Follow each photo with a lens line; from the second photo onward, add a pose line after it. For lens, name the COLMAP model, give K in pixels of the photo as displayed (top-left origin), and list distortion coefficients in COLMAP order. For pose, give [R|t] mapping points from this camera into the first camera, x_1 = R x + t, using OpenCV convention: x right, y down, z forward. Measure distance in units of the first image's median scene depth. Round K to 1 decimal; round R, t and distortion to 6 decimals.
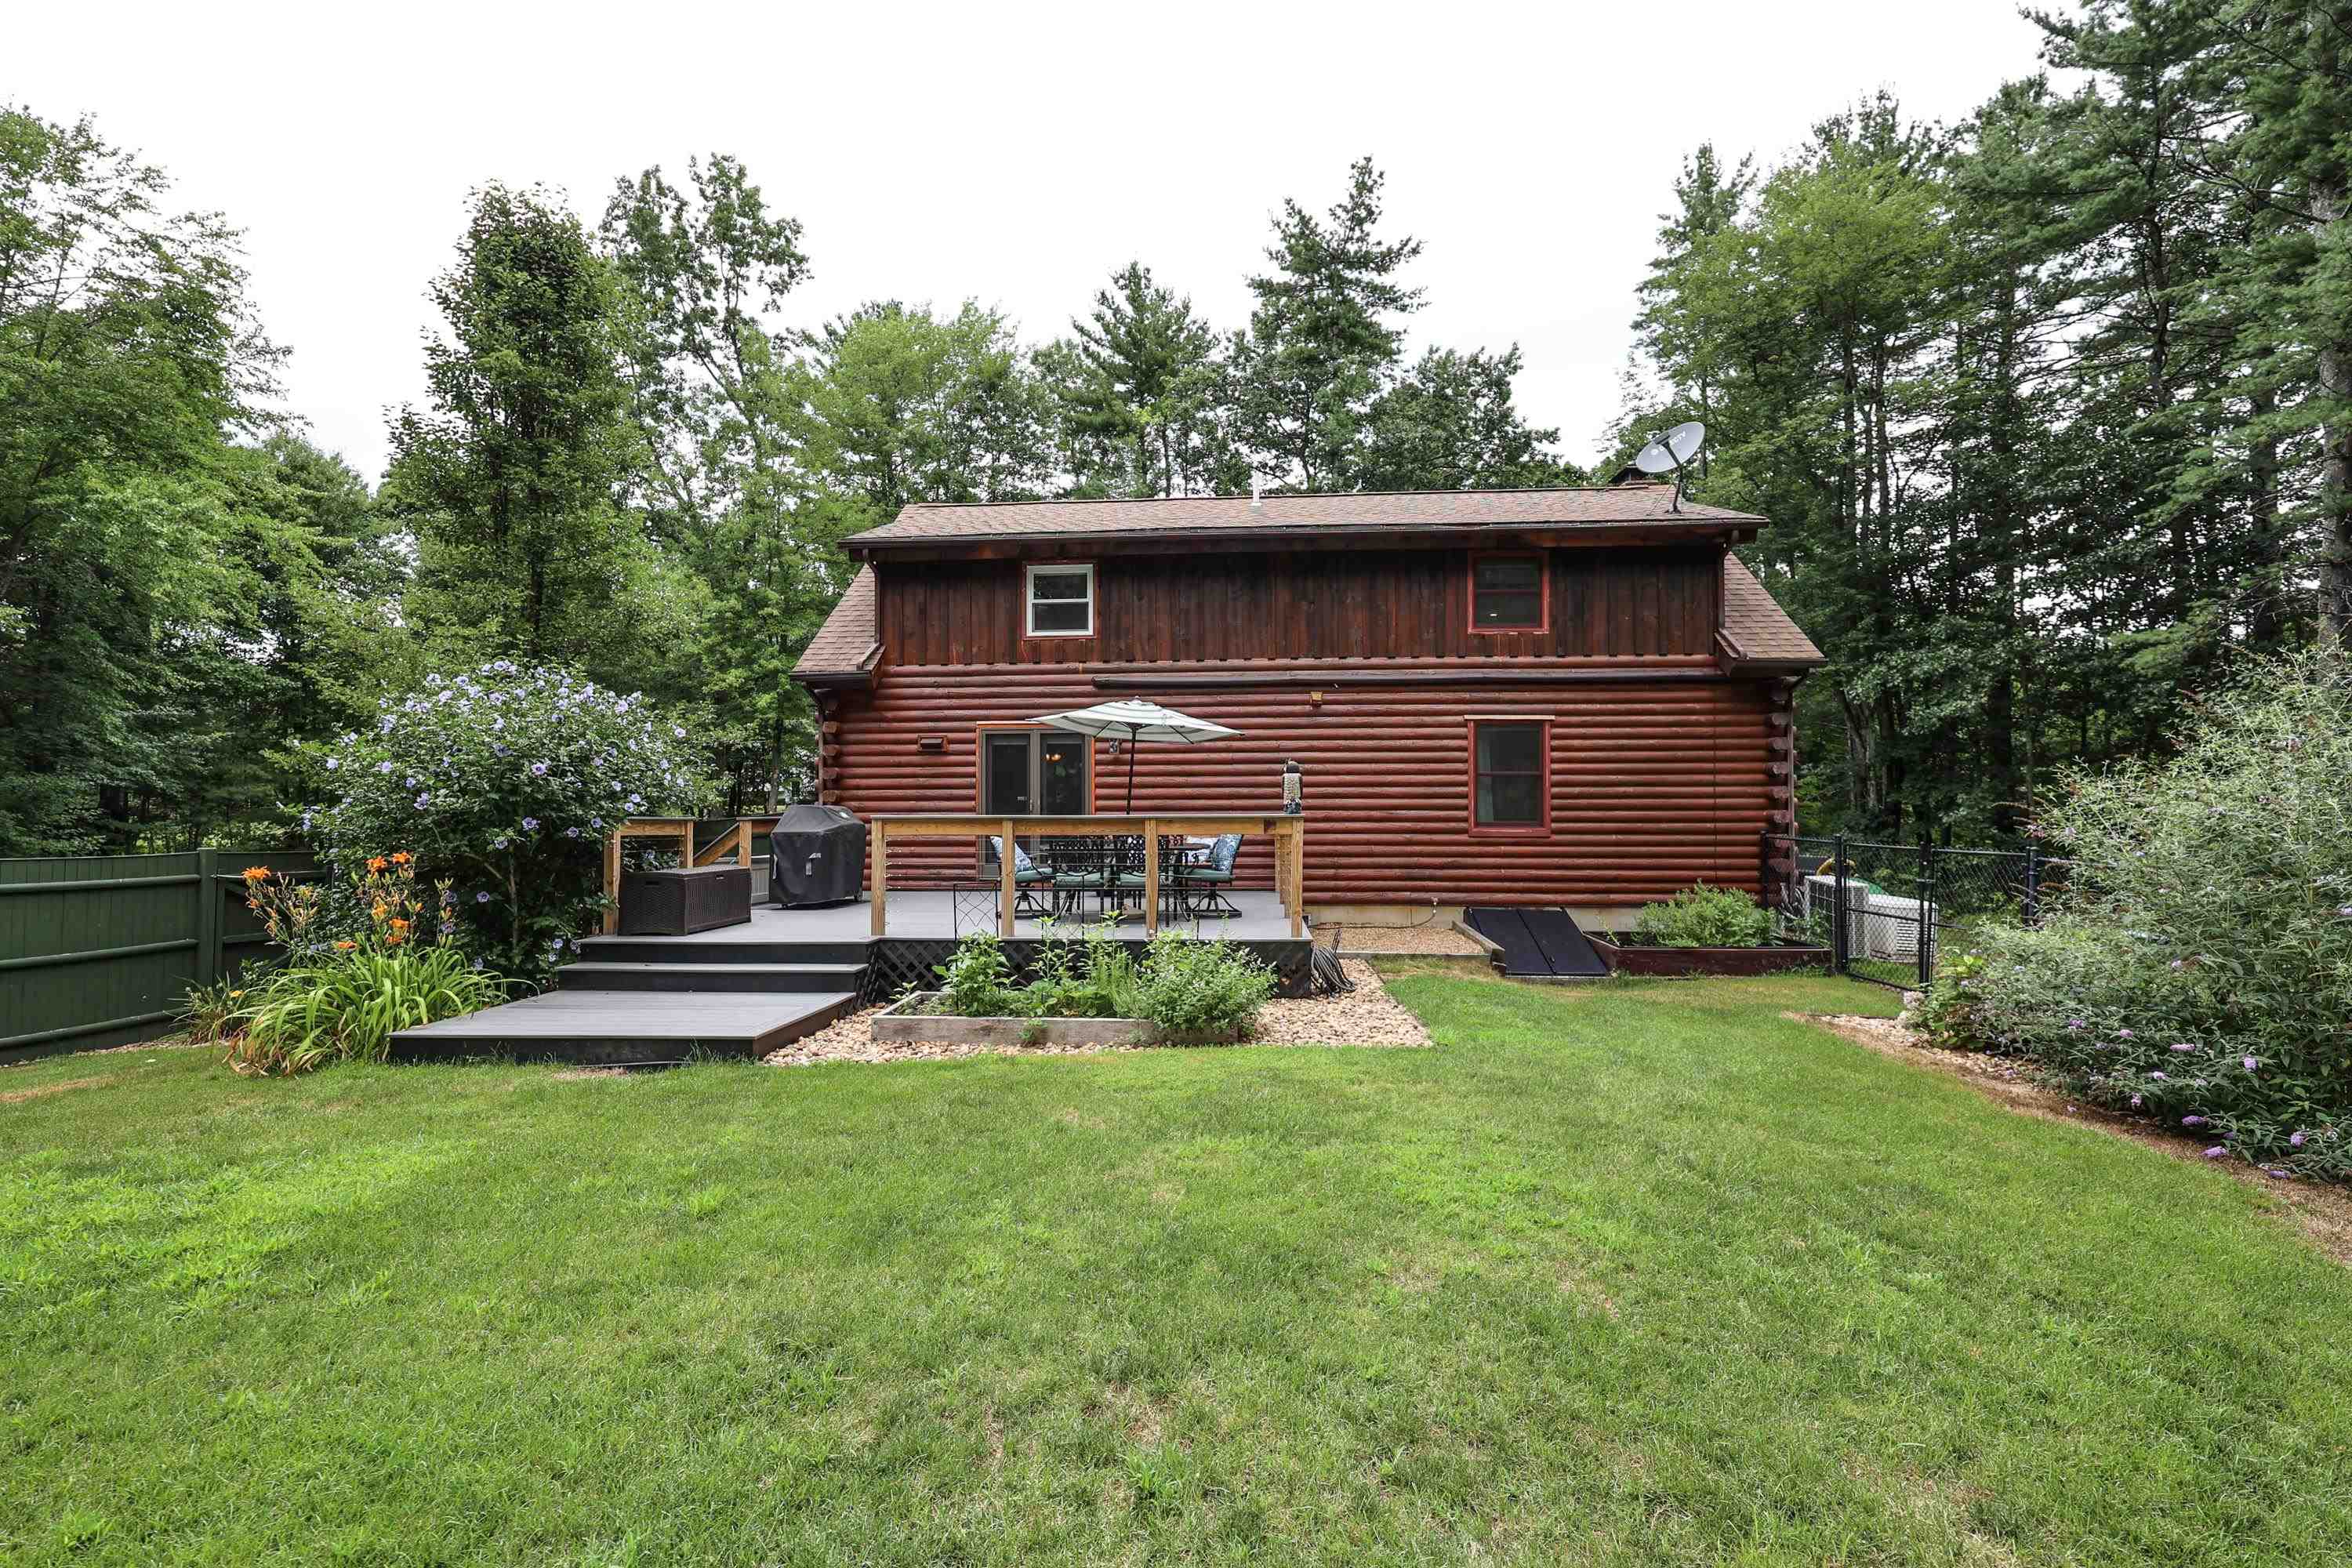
lens RADIAL K [[984.3, 0, 1199.5], [0, 984.3, 787.6], [0, 0, 1]] dist [0.001505, 0.001081]
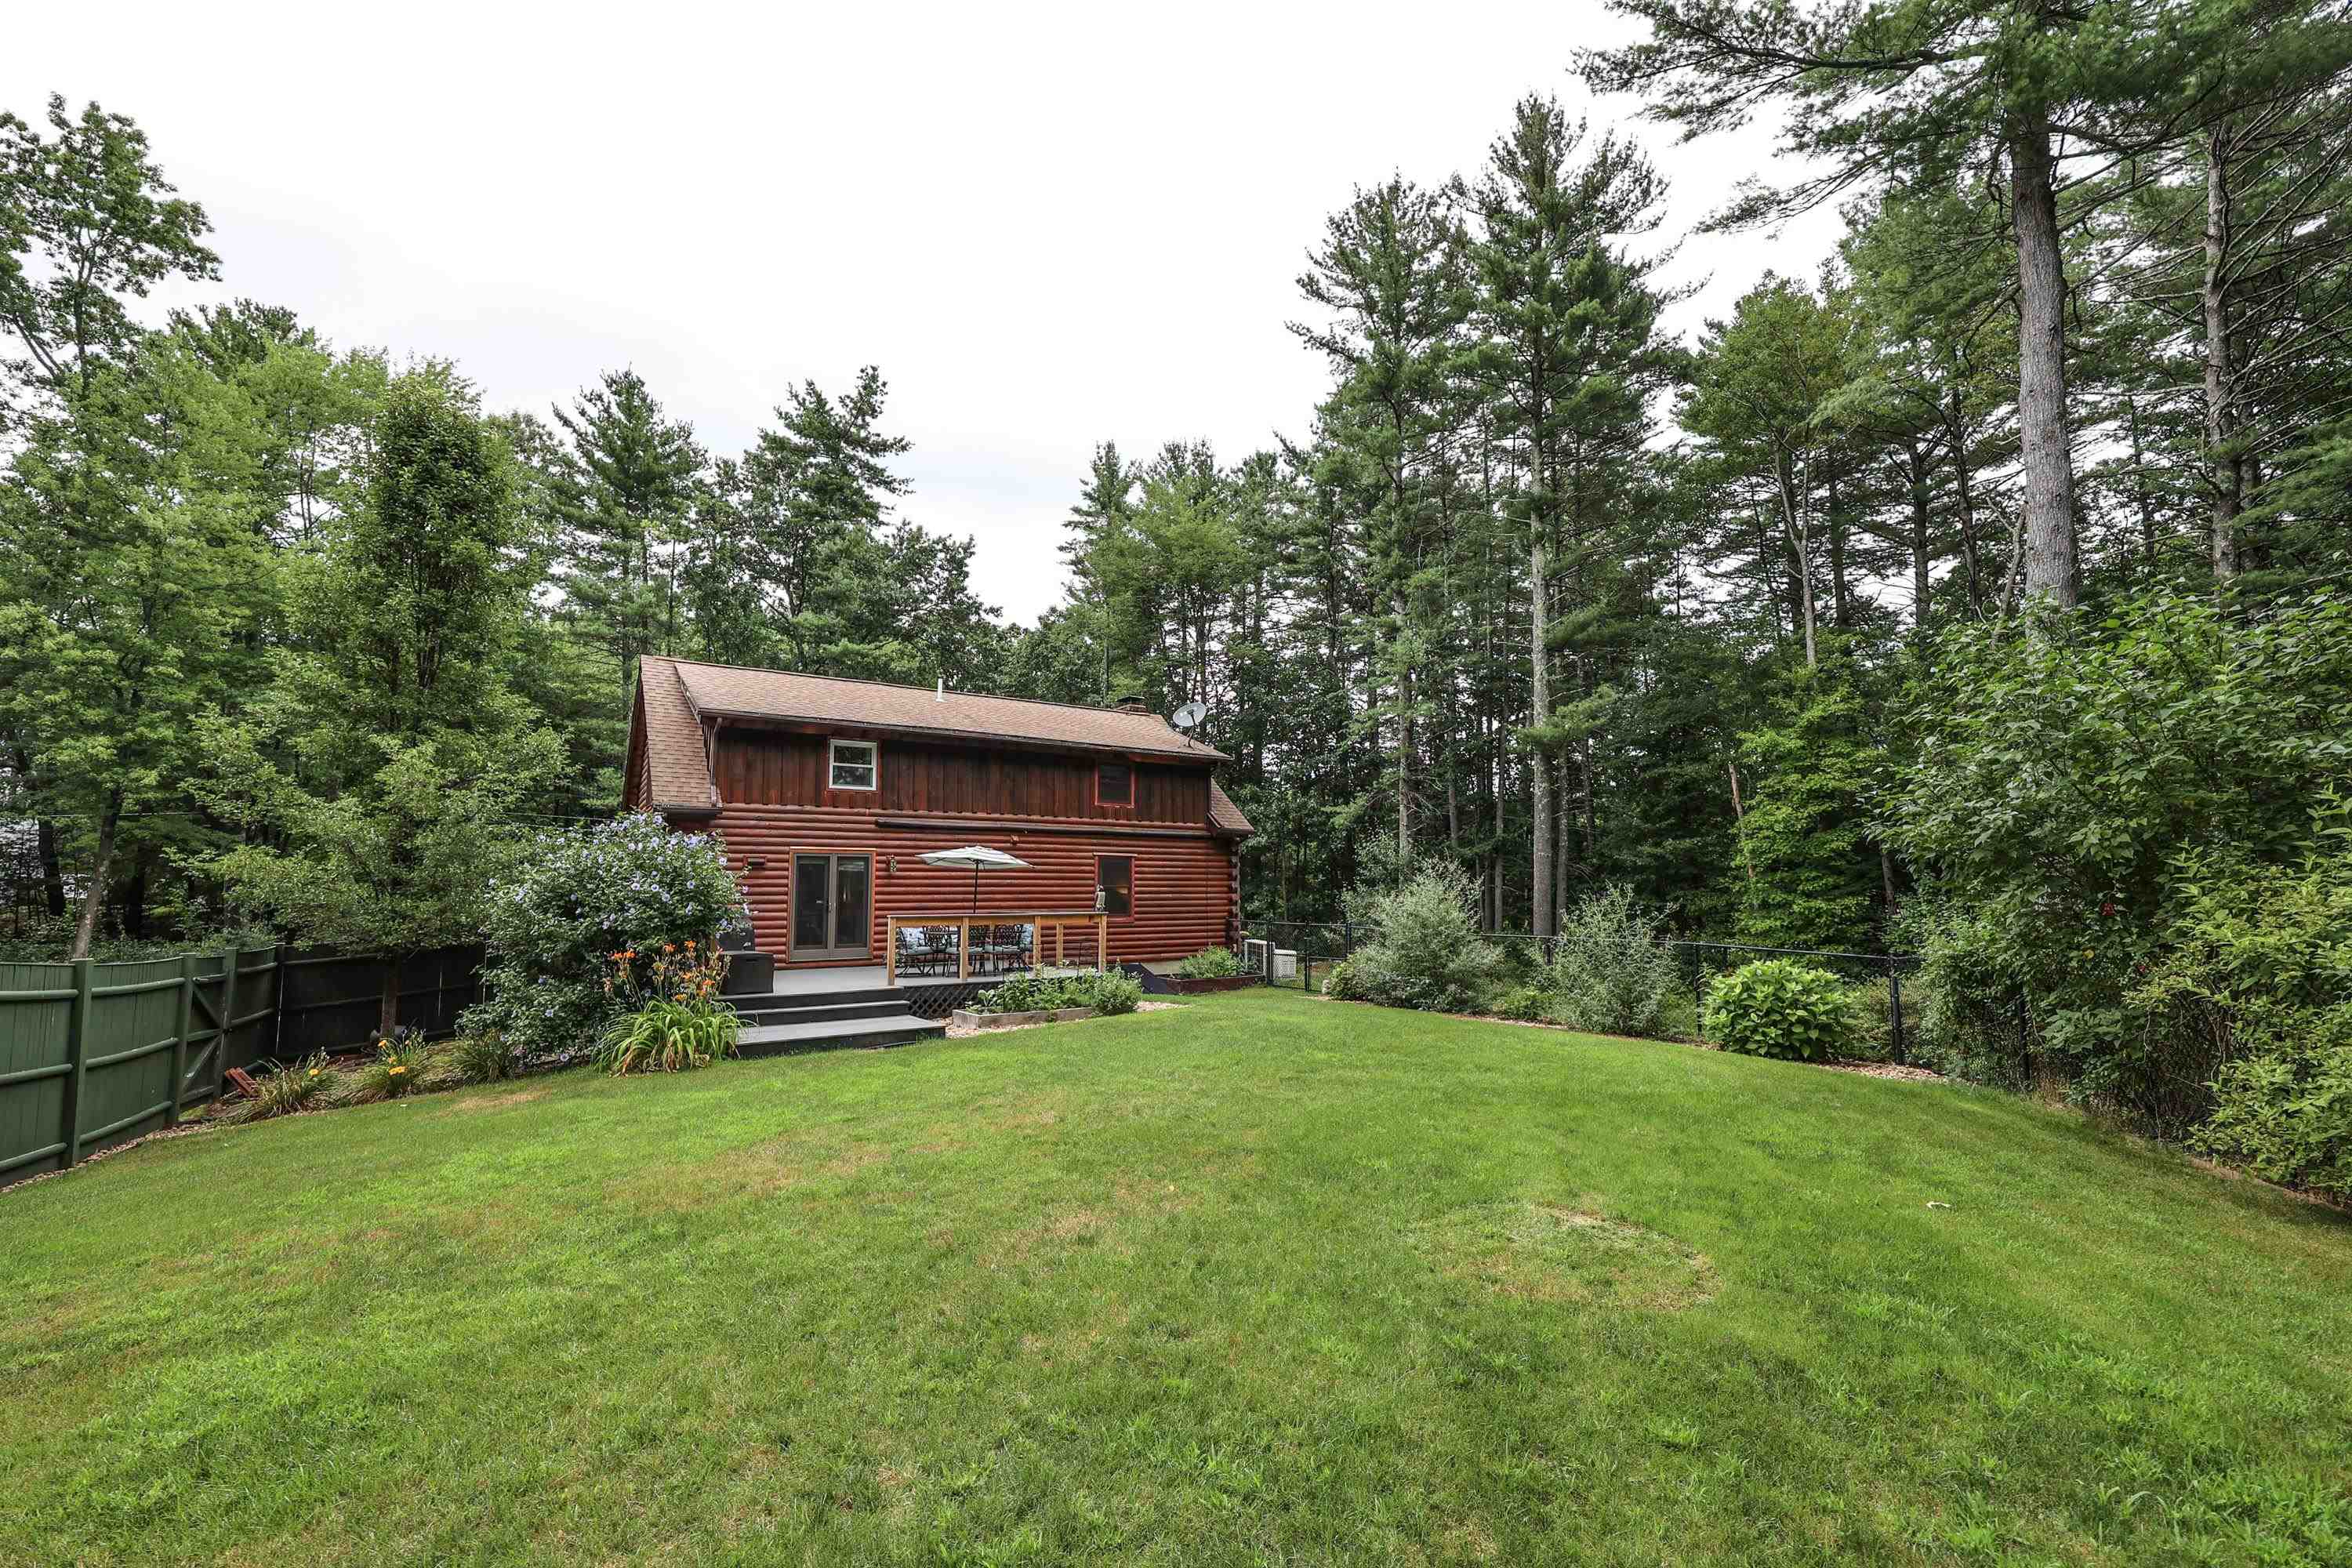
lens RADIAL K [[984.3, 0, 1199.5], [0, 984.3, 787.6], [0, 0, 1]] dist [0.001505, 0.001081]
pose [[0.780400, 0.066665, 0.621717, -0.241093], [-0.010390, 0.995545, -0.093708, -0.009517], [-0.625194, 0.066670, 0.777616, -0.169870]]
